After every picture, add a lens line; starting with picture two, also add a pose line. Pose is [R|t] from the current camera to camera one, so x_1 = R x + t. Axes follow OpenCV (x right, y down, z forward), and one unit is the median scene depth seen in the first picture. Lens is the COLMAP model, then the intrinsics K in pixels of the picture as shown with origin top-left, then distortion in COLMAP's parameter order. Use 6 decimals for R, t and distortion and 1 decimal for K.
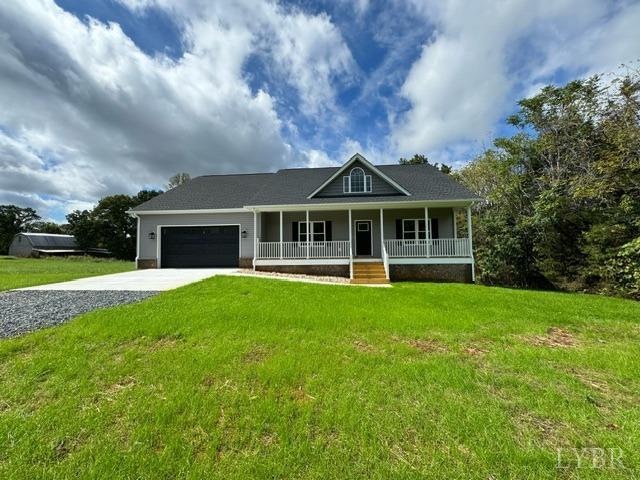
lens RADIAL K [[263.0, 0, 321.6], [0, 263.0, 238.3], [0, 0, 1]] dist [0.001810, 0.002165]
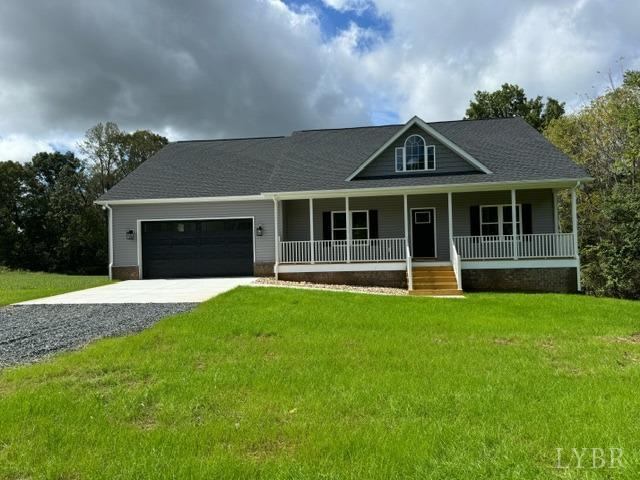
lens RADIAL K [[462.7, 0, 322.8], [0, 462.7, 240.1], [0, 0, 1]] dist [0.058357, -0.031410]
pose [[0.999509, -0.014443, -0.027801, -0.083327], [0.015208, 0.999506, 0.027518, -0.021725], [0.027390, -0.027927, 0.999235, -0.275336]]
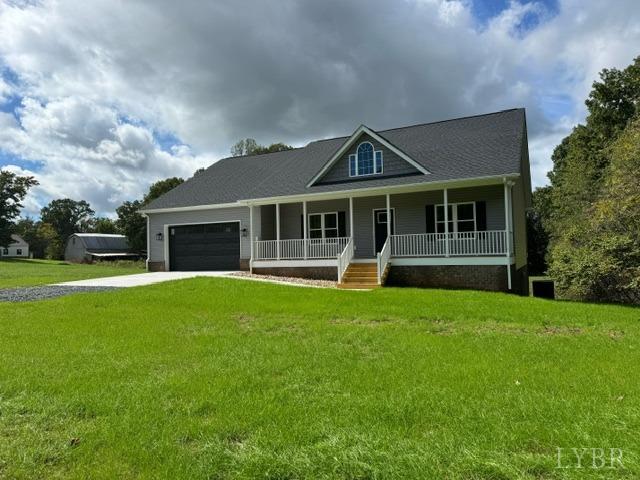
lens RADIAL K [[462.7, 0, 324.0], [0, 462.7, 242.5], [0, 0, 1]] dist [0.058357, -0.031410]
pose [[0.931012, -0.020414, -0.364416, 0.507020], [0.031177, 0.999233, 0.023674, -0.008674], [0.363654, -0.033402, 0.930935, -0.327152]]
